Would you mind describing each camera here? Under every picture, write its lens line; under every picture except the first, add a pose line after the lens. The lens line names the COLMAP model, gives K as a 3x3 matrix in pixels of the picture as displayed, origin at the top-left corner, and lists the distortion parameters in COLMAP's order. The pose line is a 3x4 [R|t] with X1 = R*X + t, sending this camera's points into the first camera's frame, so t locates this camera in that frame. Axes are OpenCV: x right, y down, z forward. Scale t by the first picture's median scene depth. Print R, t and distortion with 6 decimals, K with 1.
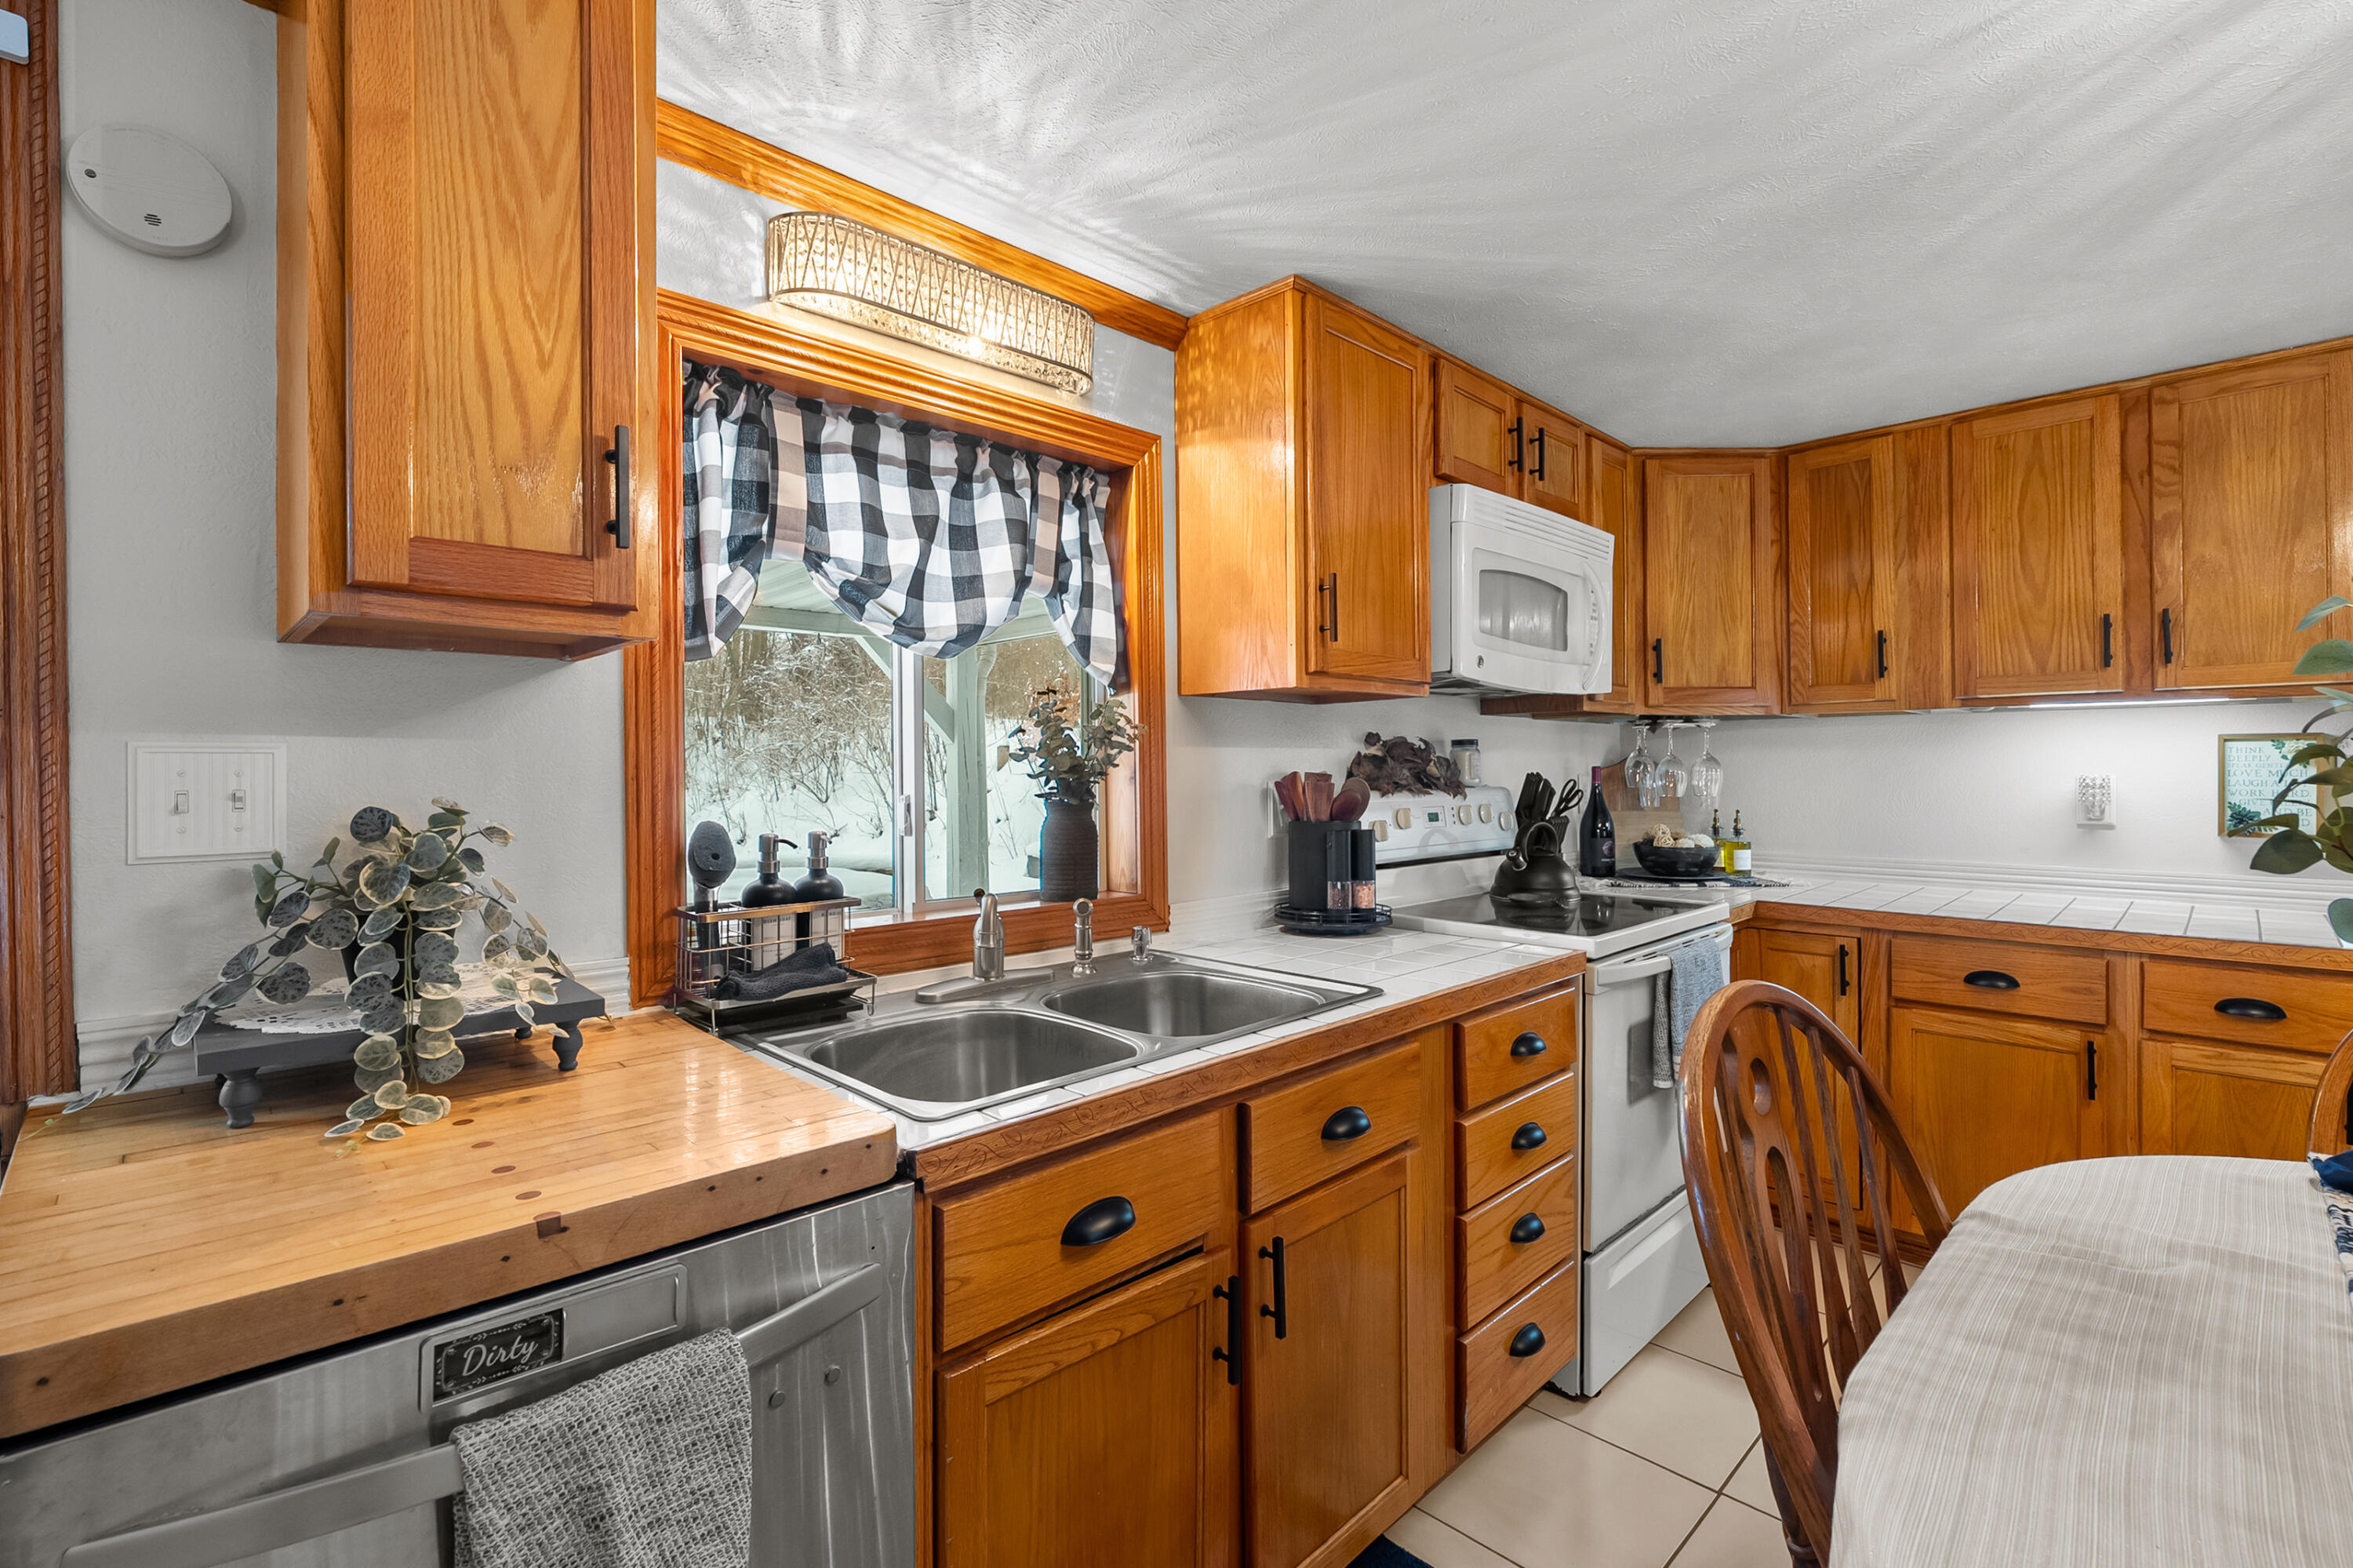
lens RADIAL K [[1081.5, 0, 1178.1], [0, 1081.5, 767.1], [0, 0, 1]] dist [-0.002616, -0.000217]
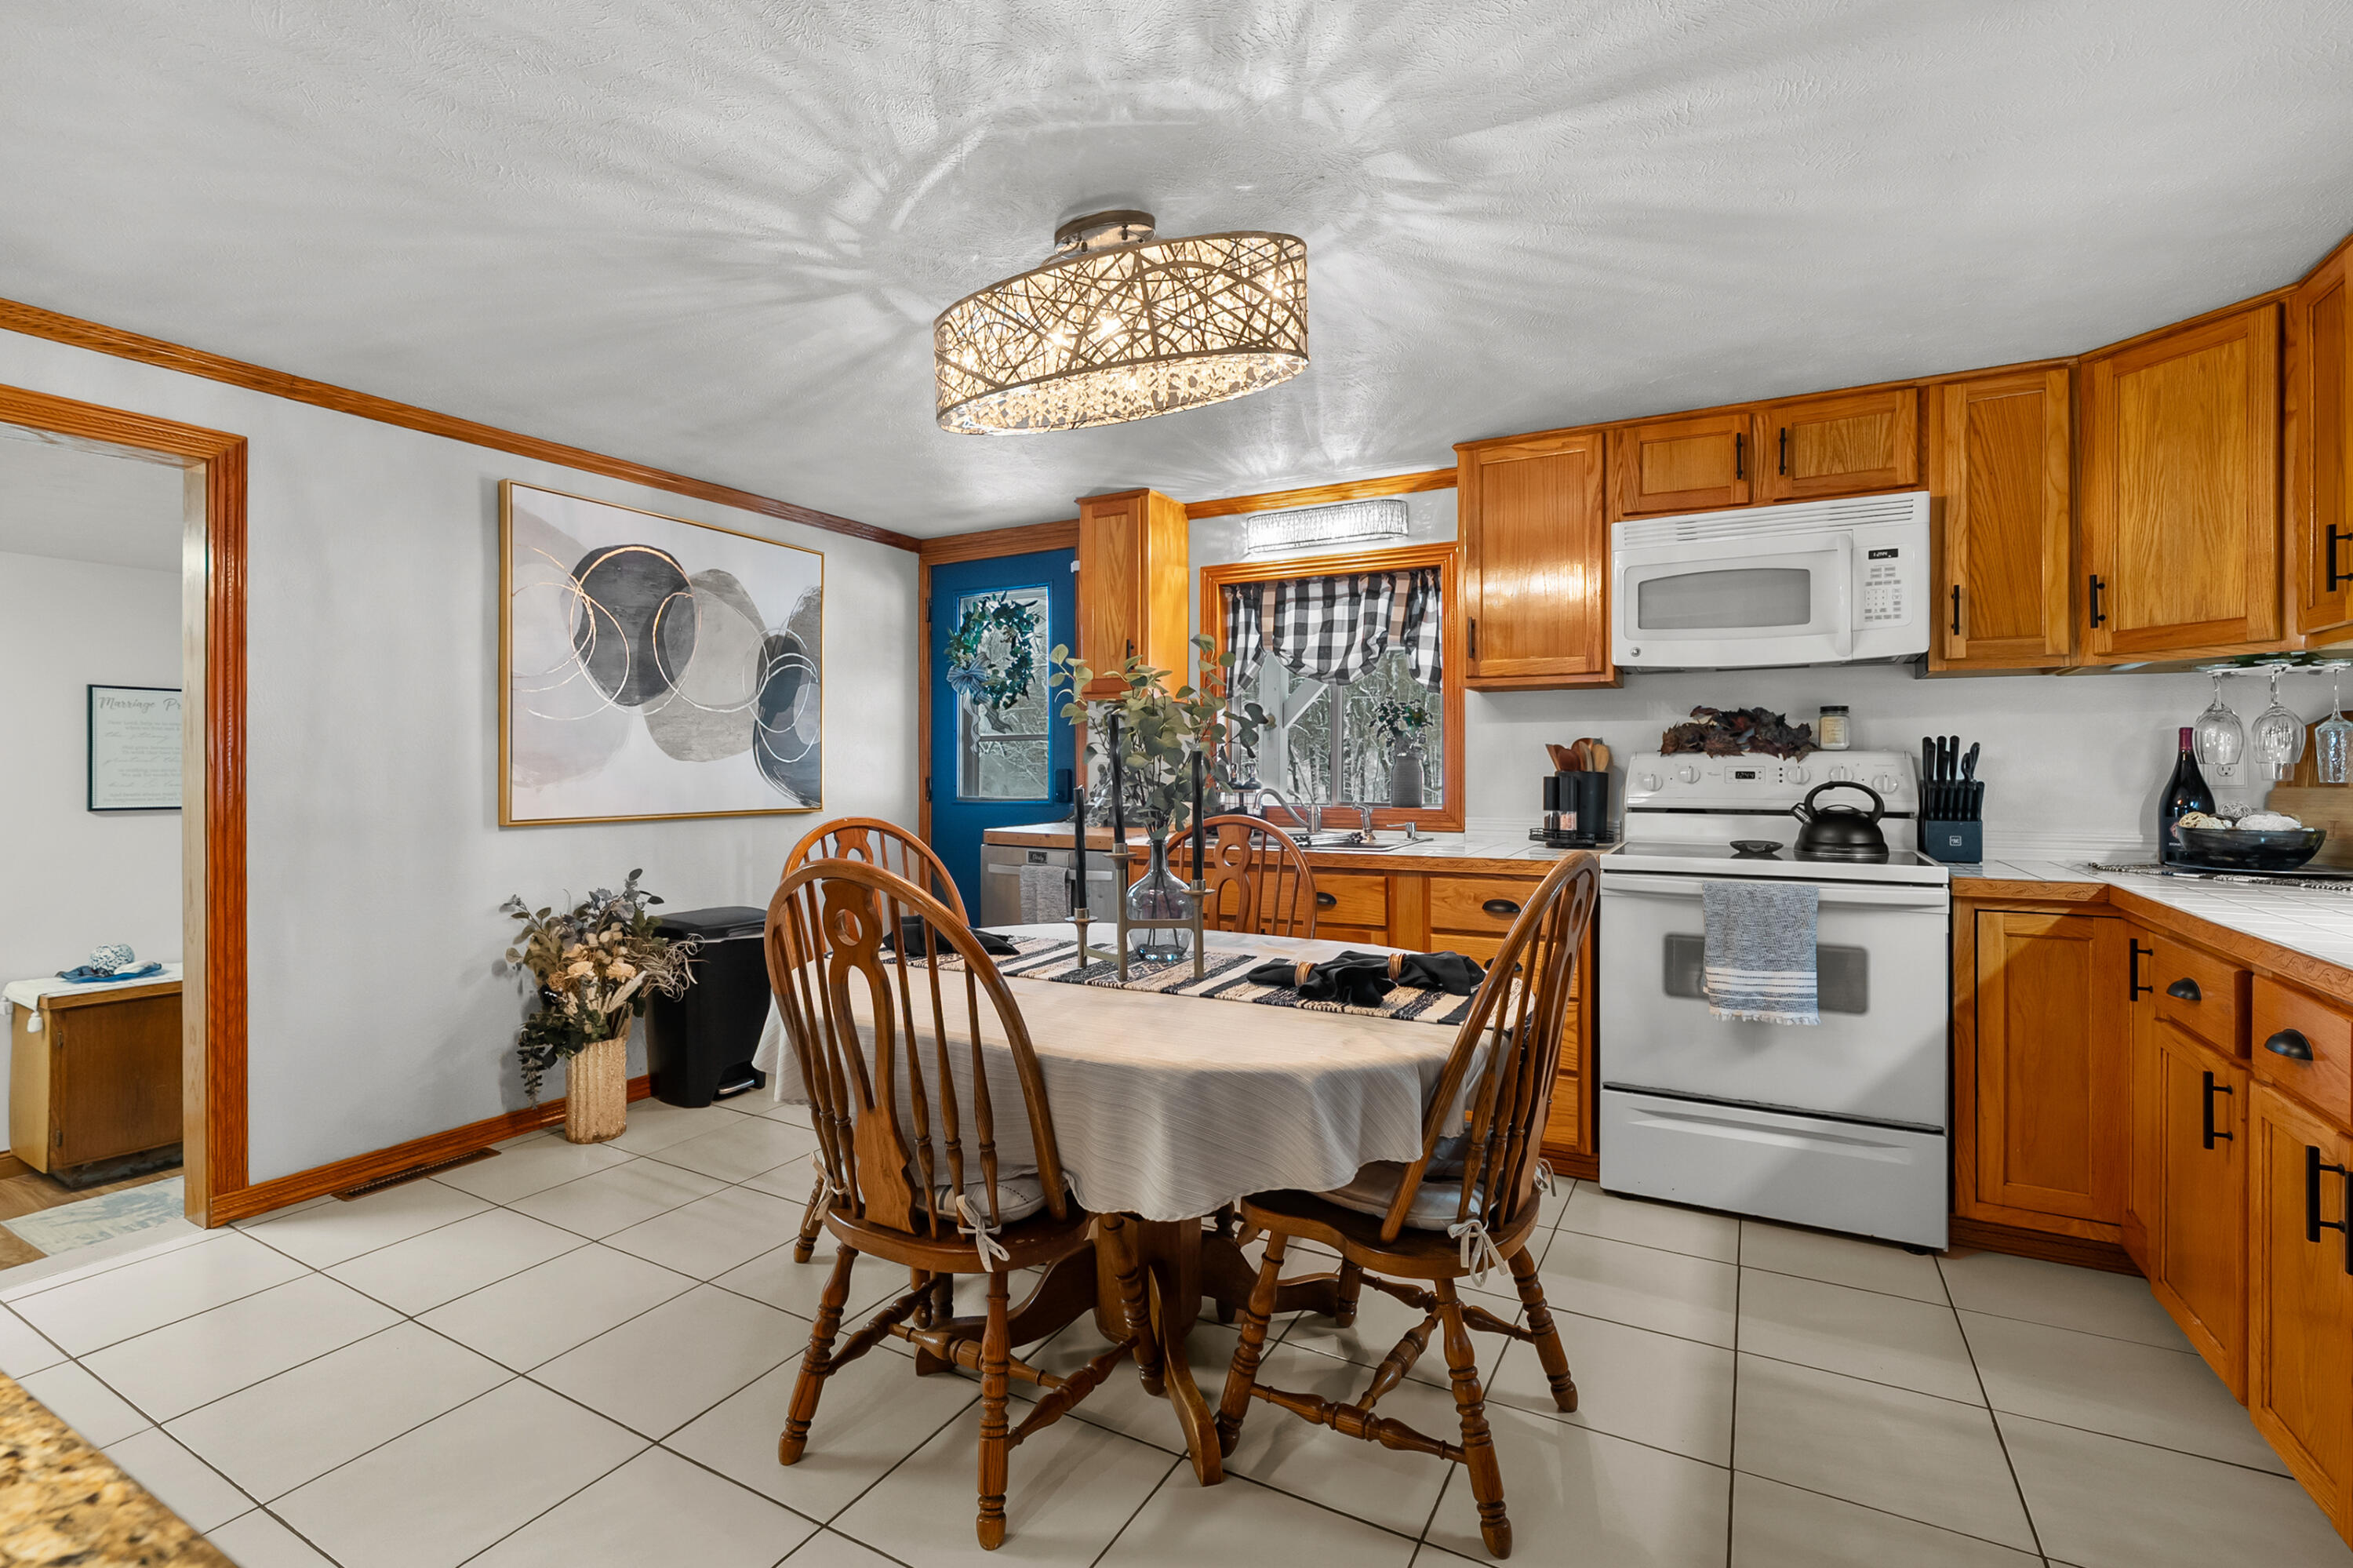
lens RADIAL K [[1023.8, 0, 1140.3], [0, 1023.8, 784.1], [0, 0, 1]] dist [-0.005359, -0.000381]
pose [[0.258547, 0.023662, -0.965709, 1.143139], [-0.003757, 0.999717, 0.023490, 0.032420], [0.965991, -0.002445, 0.258563, 0.078300]]
